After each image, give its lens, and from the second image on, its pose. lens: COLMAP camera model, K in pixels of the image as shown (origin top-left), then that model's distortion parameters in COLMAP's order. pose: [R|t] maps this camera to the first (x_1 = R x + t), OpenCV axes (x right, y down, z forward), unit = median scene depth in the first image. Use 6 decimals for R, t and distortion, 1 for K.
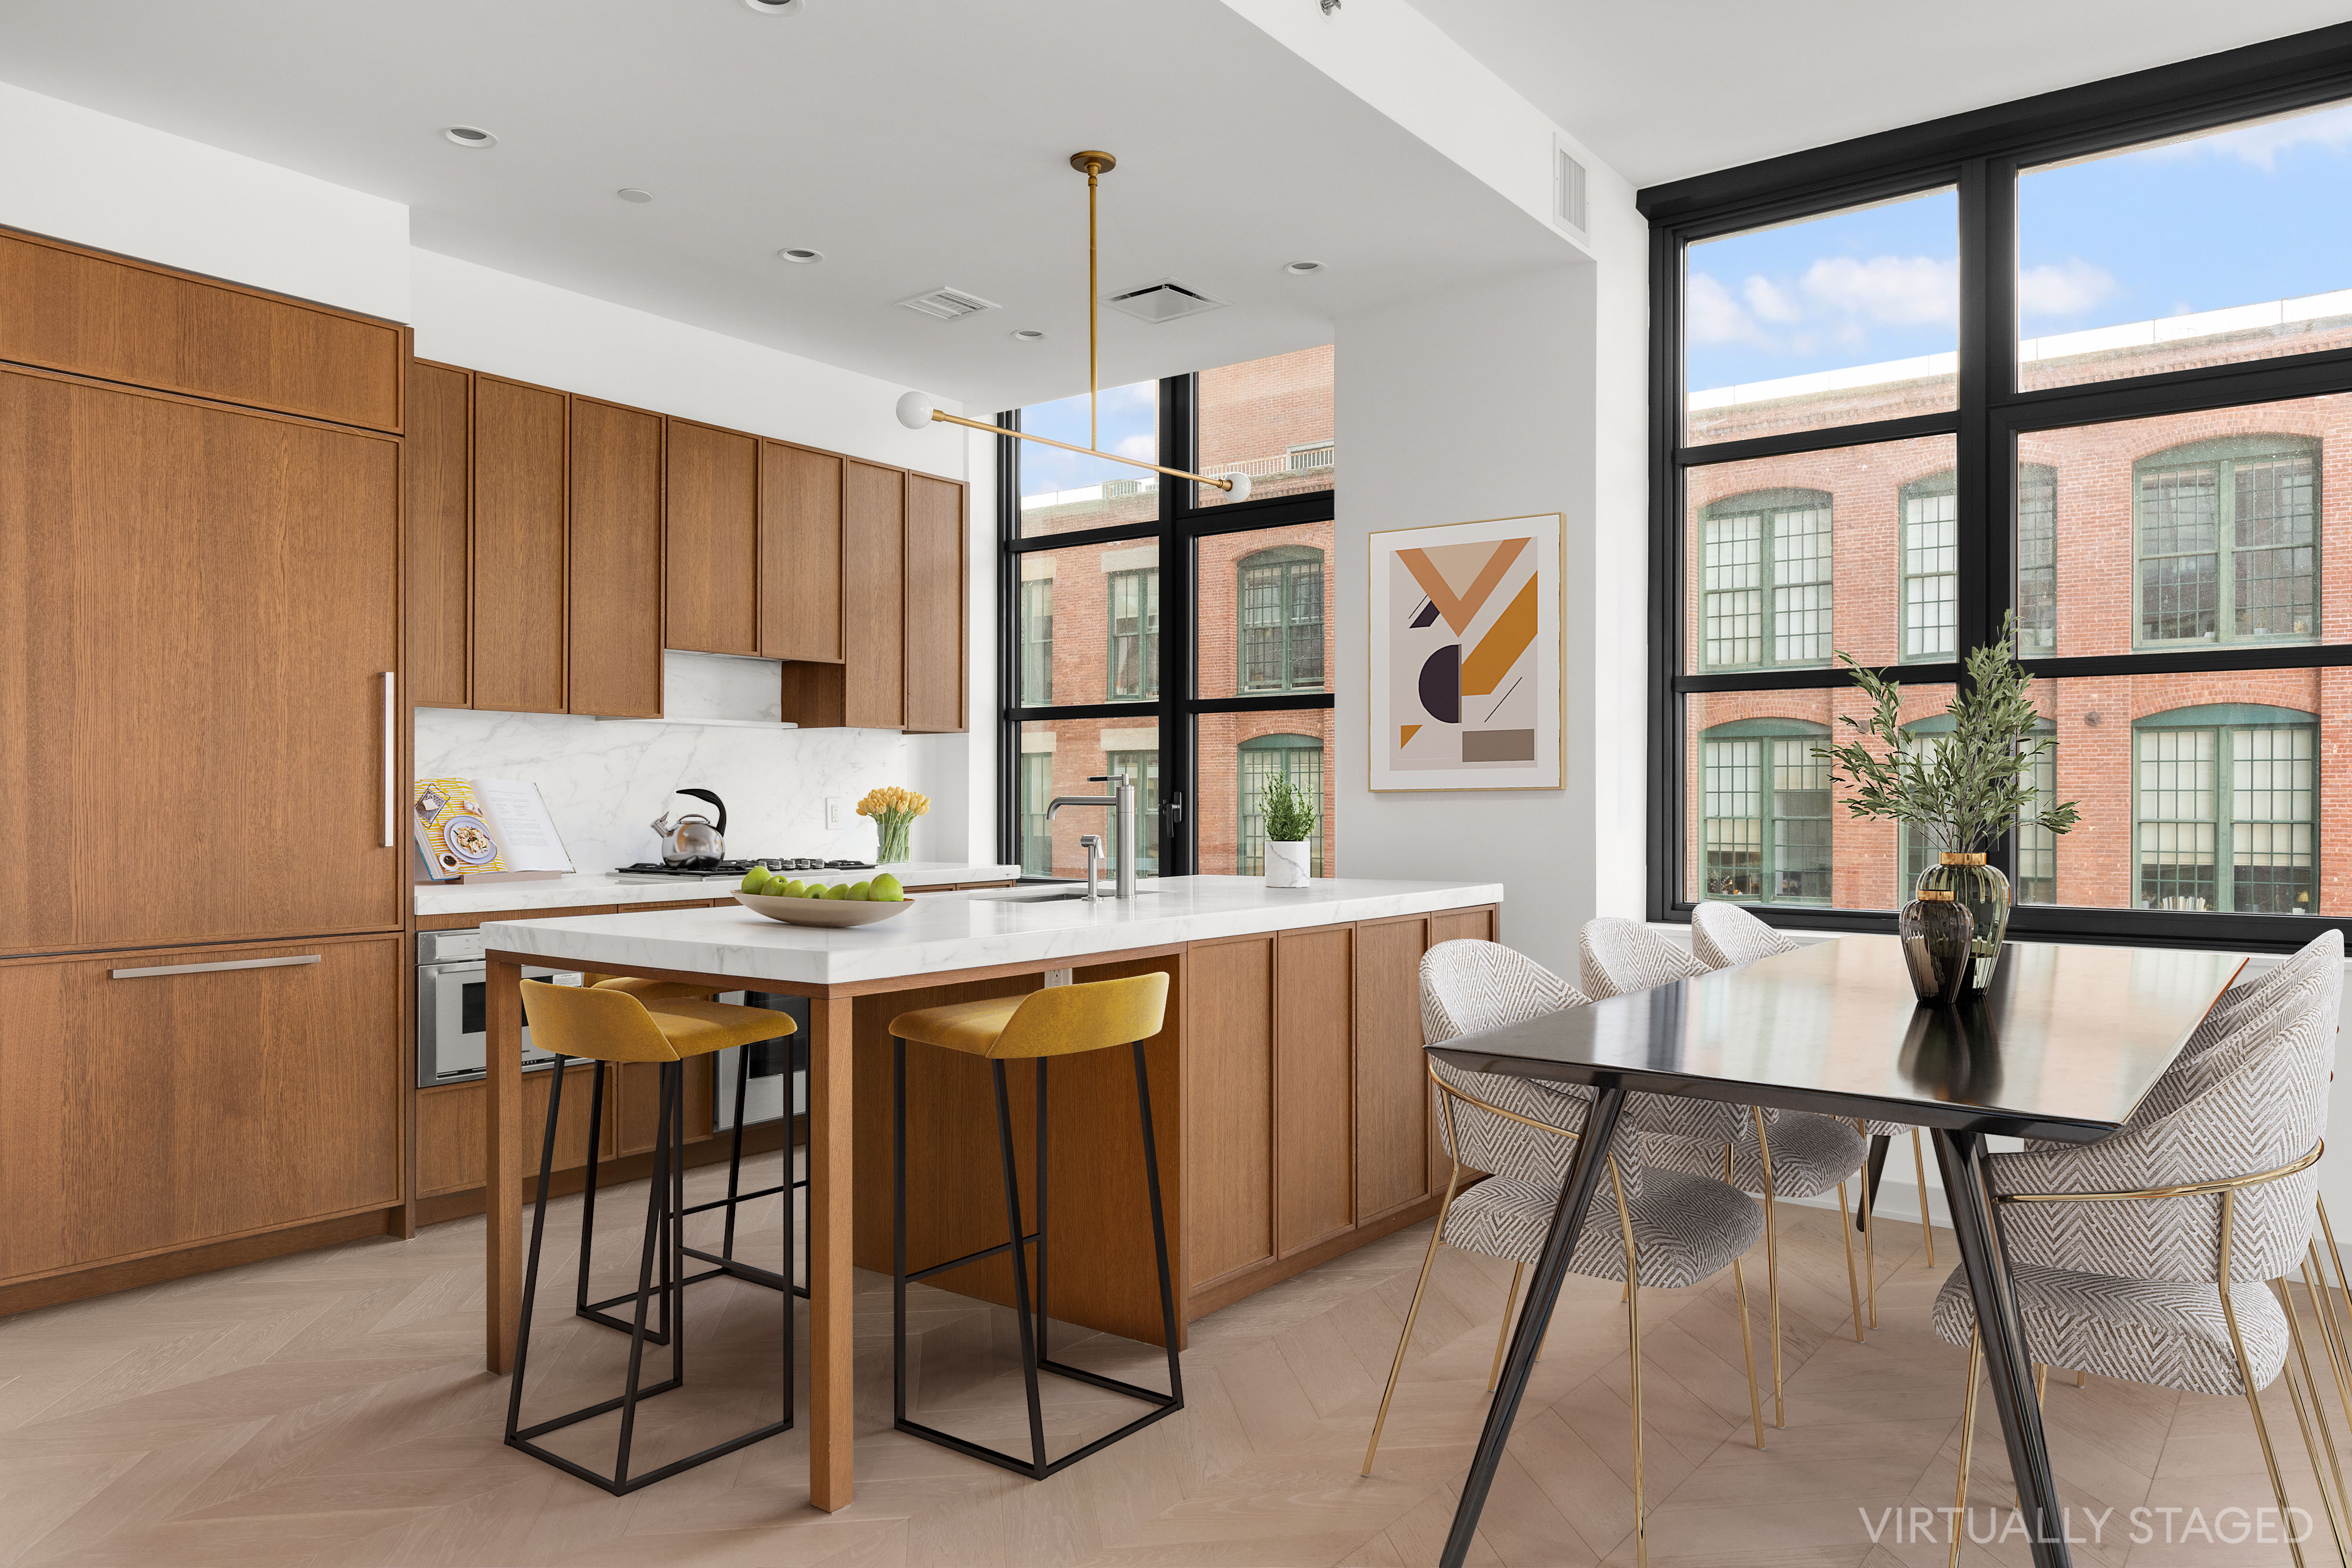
lens RADIAL K [[1609.7, 0, 1190.8], [0, 1609.7, 798.5], [0, 0, 1]] dist [0.000975, 0.003138]
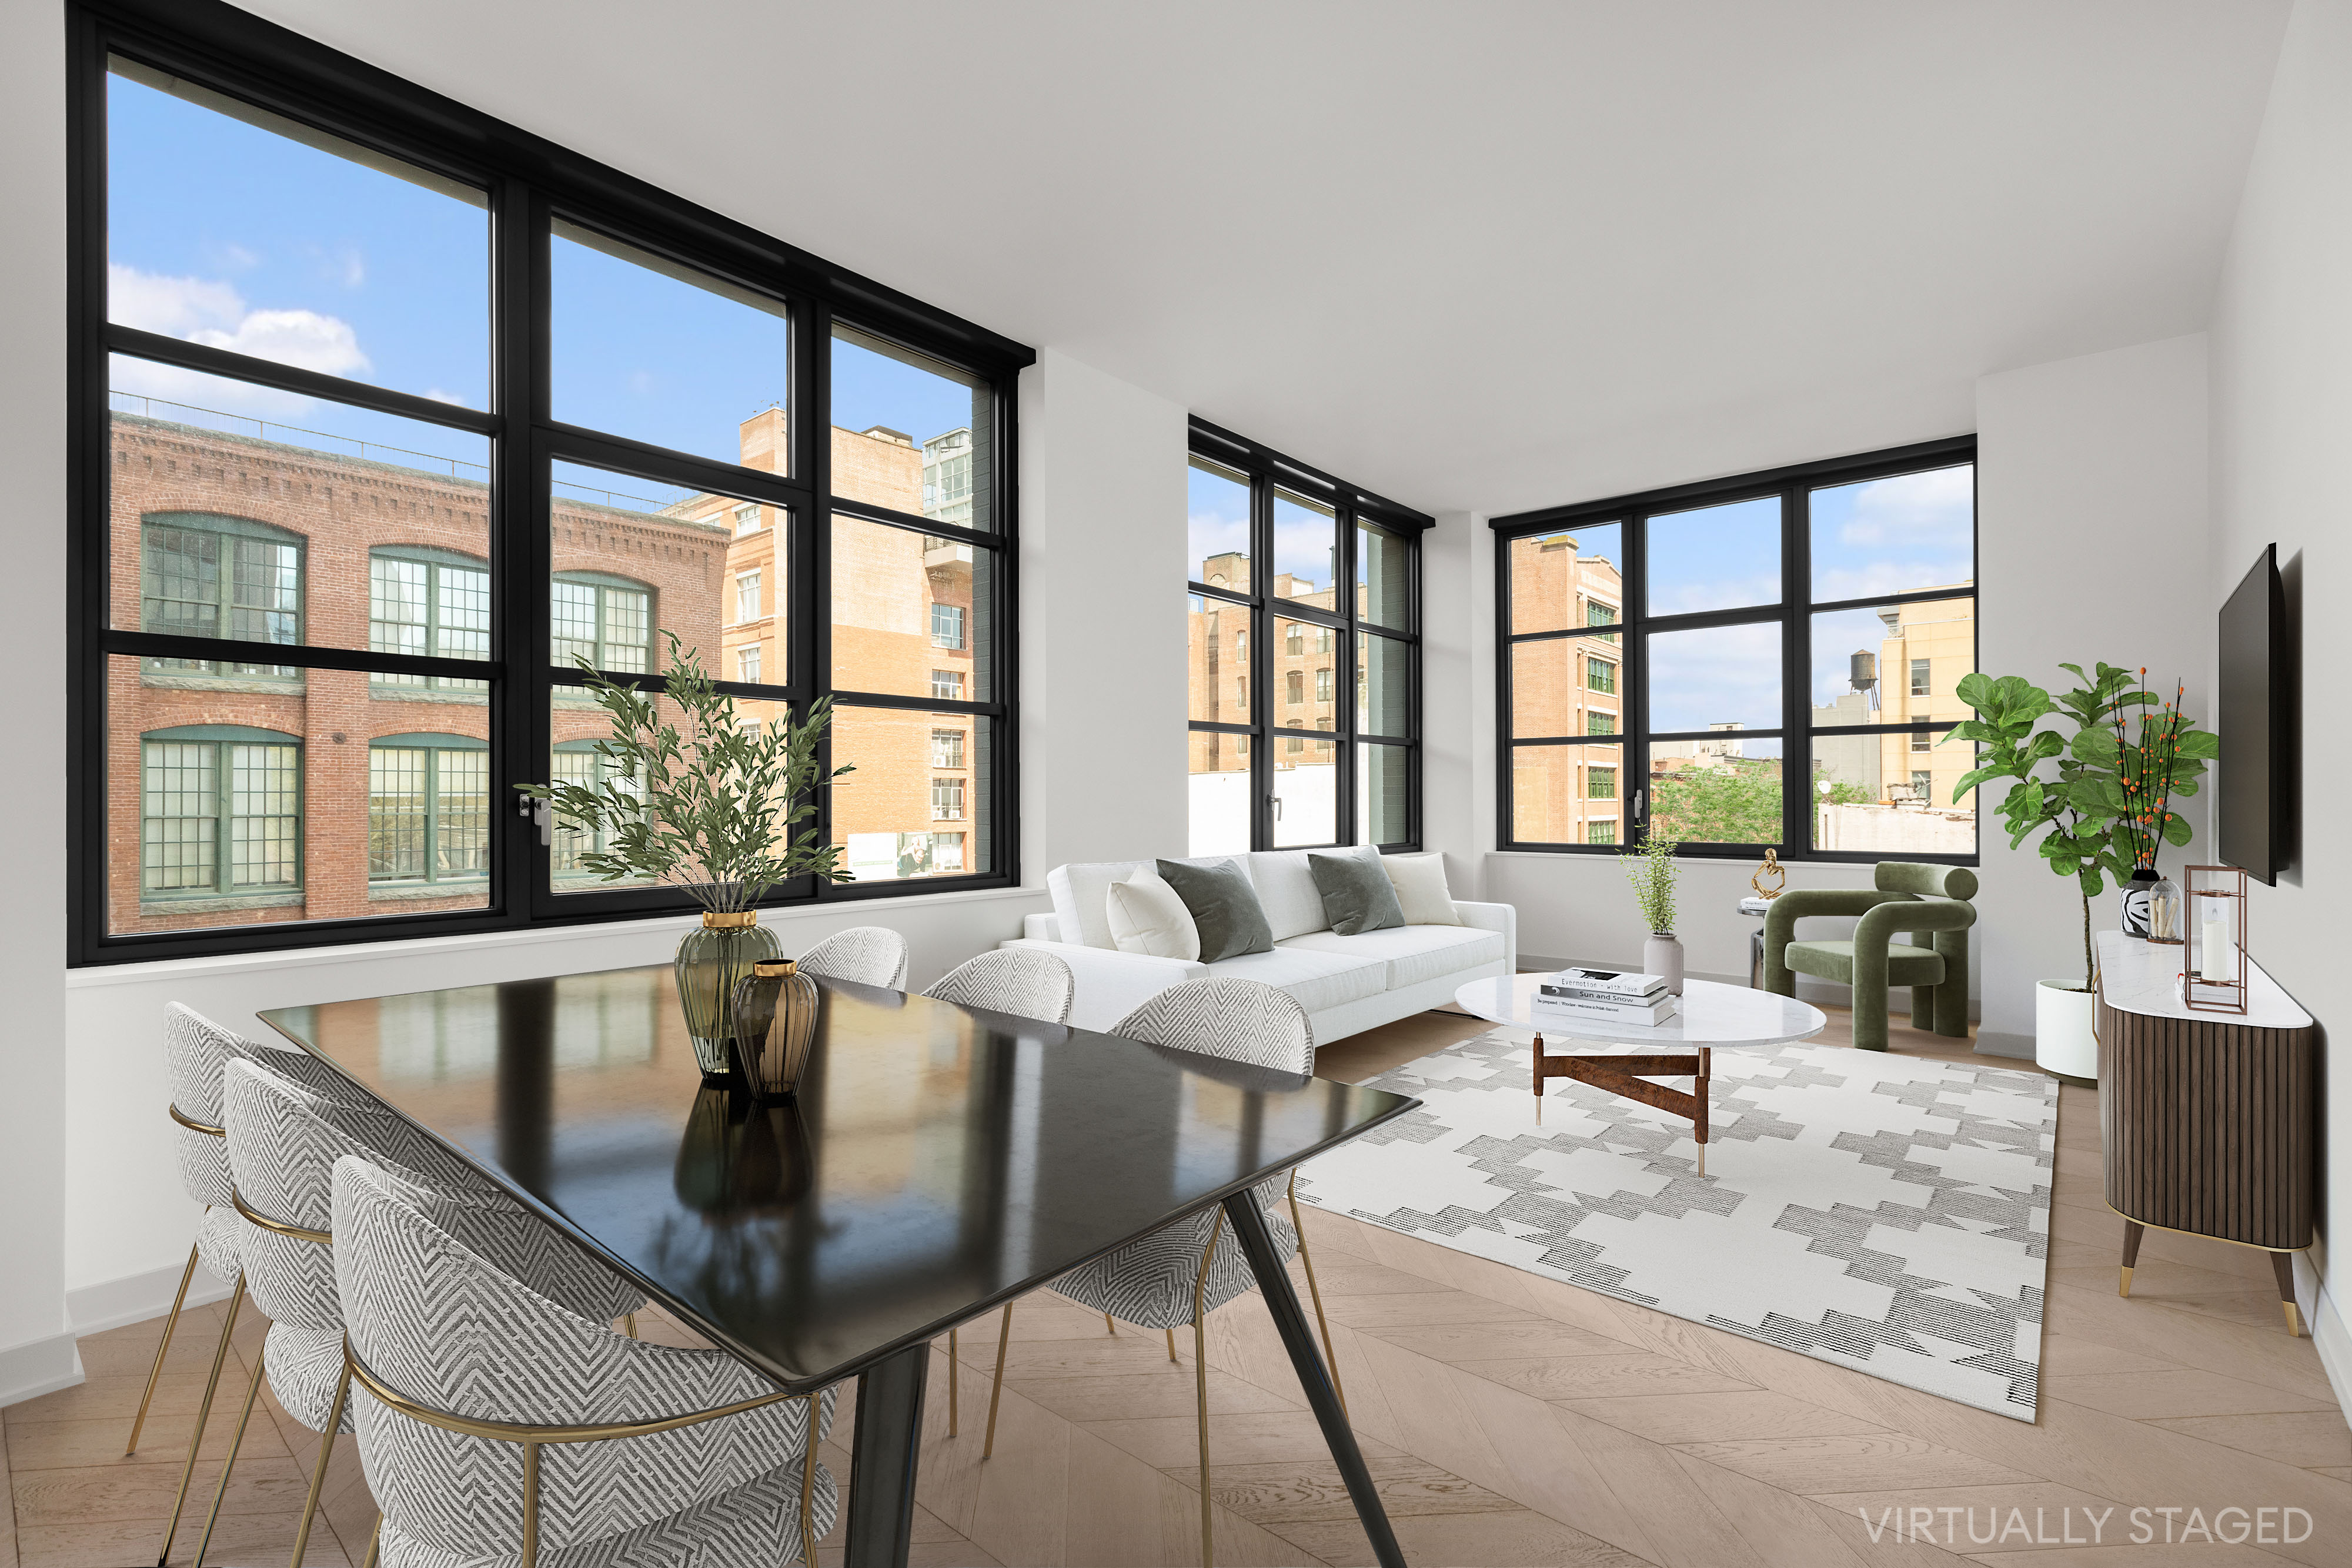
lens RADIAL K [[1070.0, 0, 1155.2], [0, 1070.0, 793.2], [0, 0, 1]] dist [0.003856, 0.000442]
pose [[0.073346, 0.000286, 0.997307, -0.333765], [0.002286, 0.999997, -0.000455, -0.001623], [-0.997304, 0.002314, 0.073345, 0.318705]]
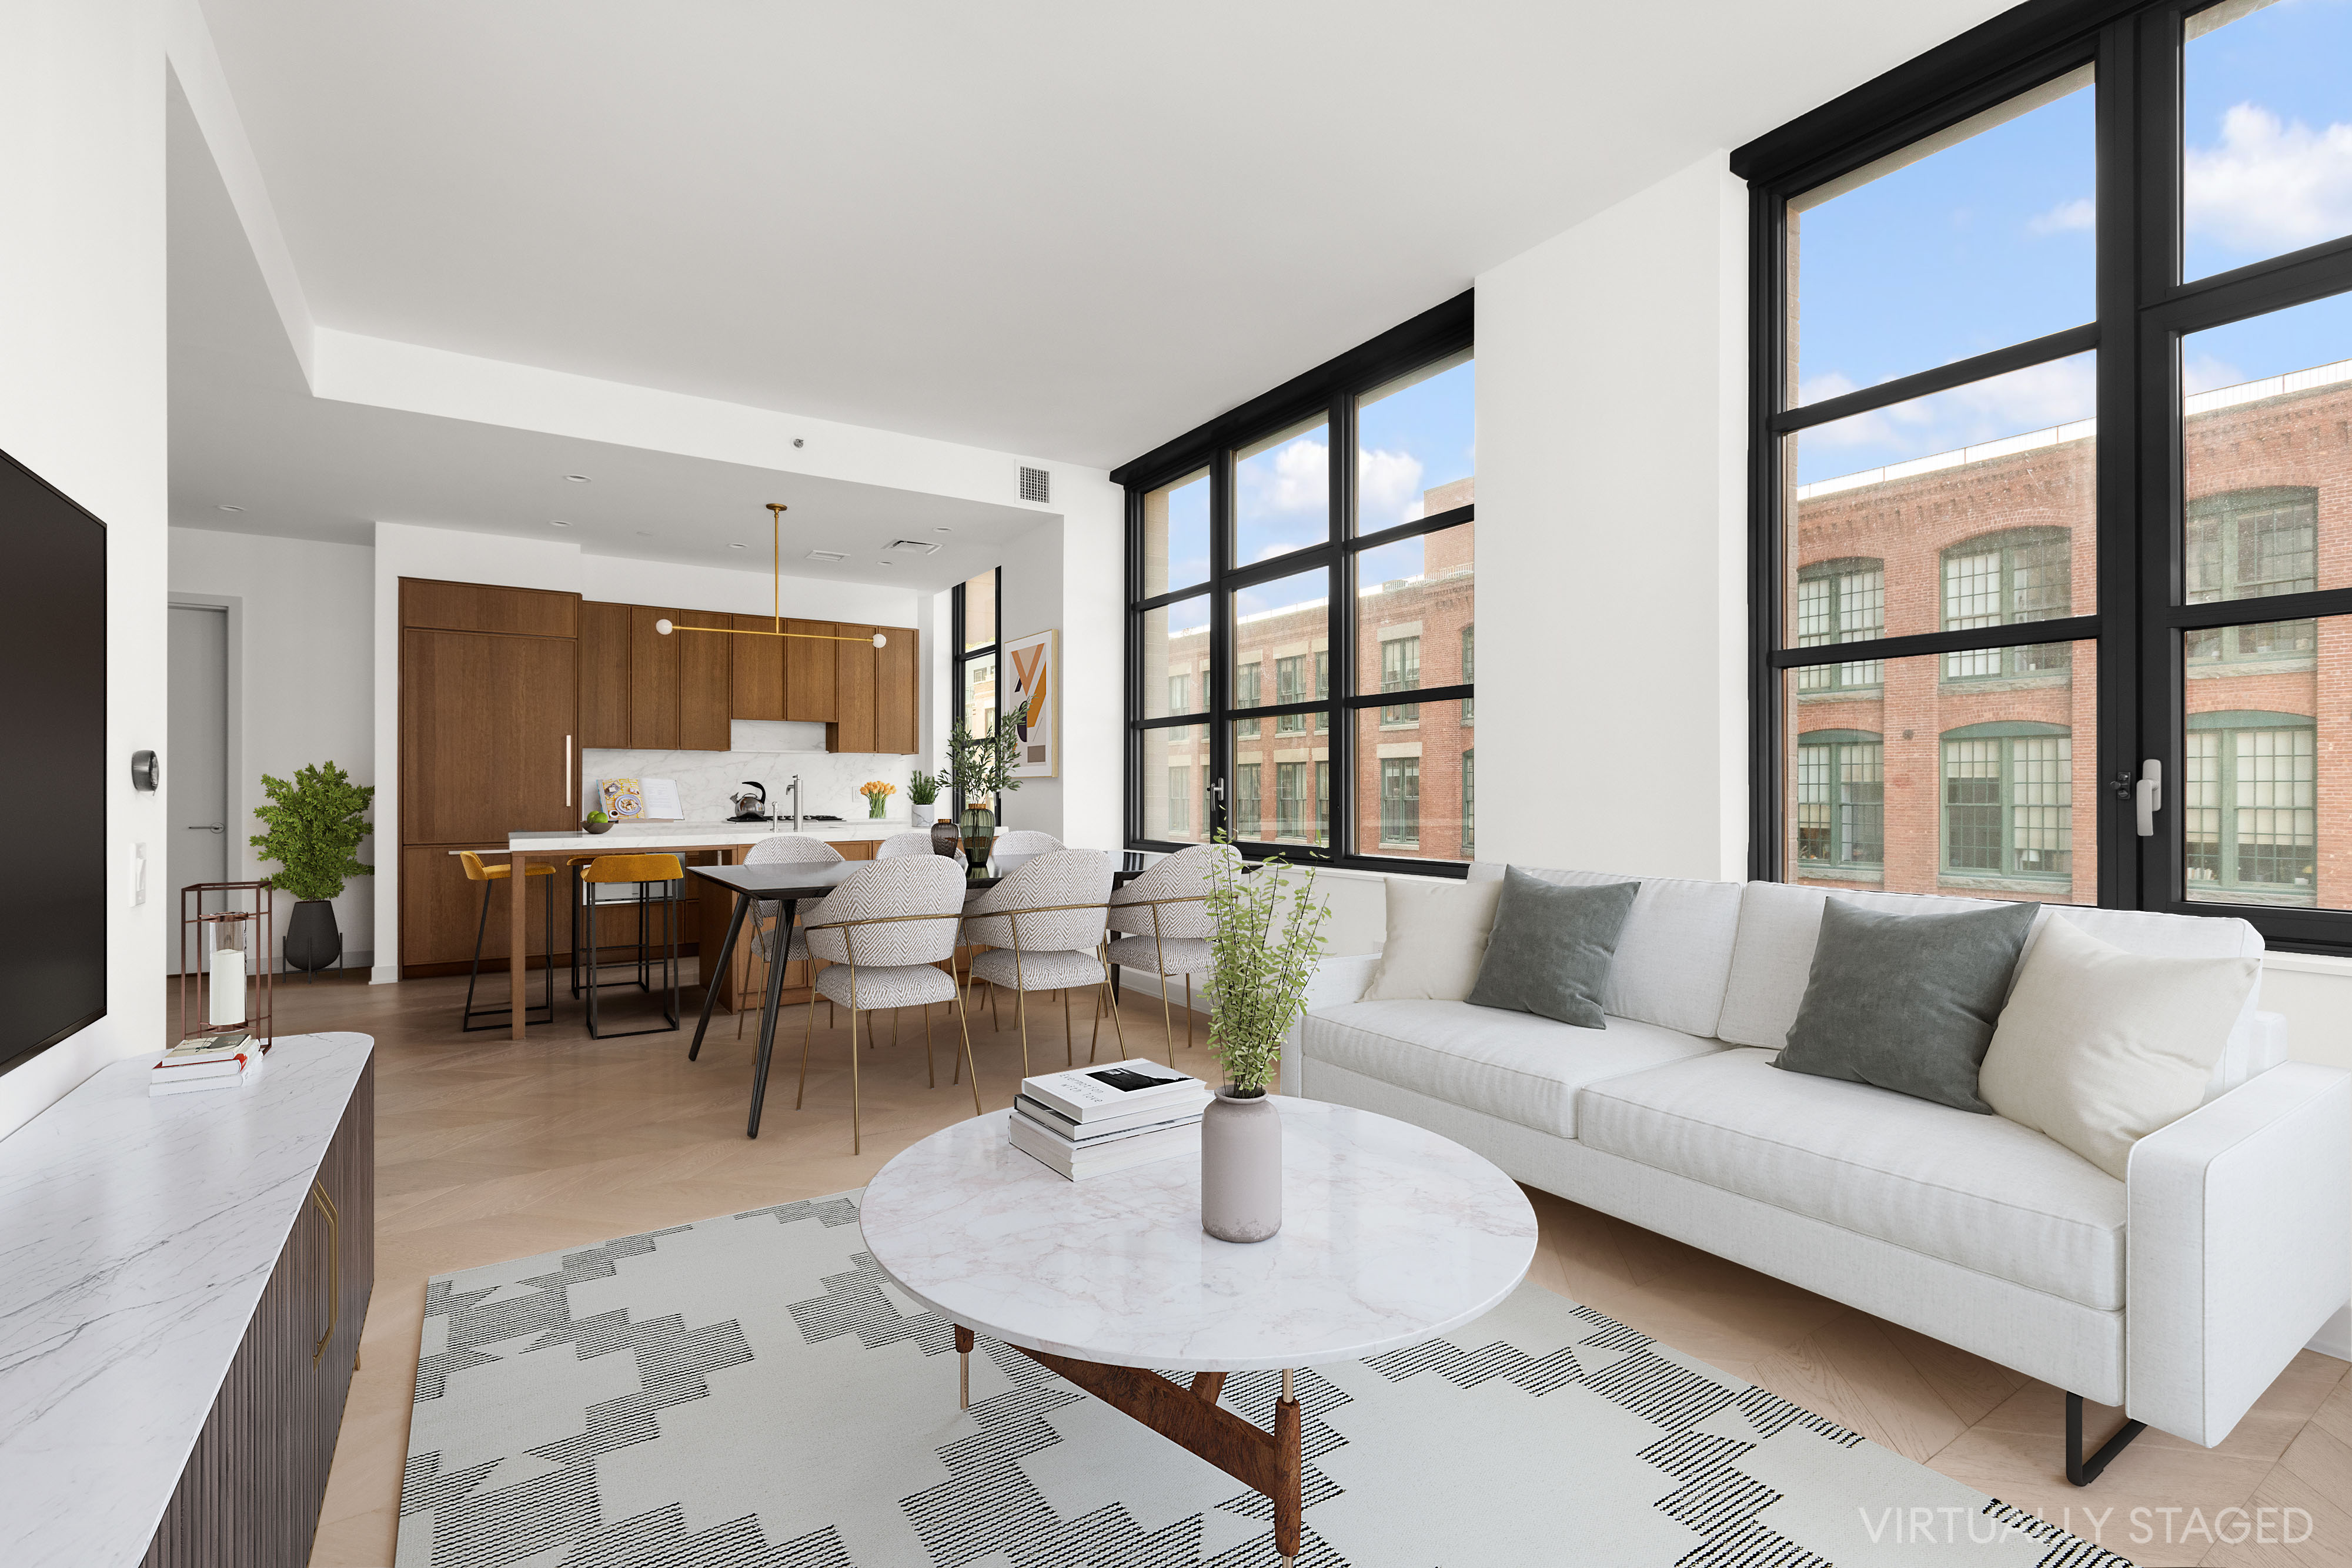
lens RADIAL K [[1070.0, 0, 1174.9], [0, 1070.0, 785.8], [0, 0, 1]] dist [0.003856, 0.000442]
pose [[0.938099, -0.001357, -0.346365, 0.178542], [0.000136, 0.999994, -0.003551, 0.000910], [0.346367, 0.003284, 0.938093, -0.040489]]
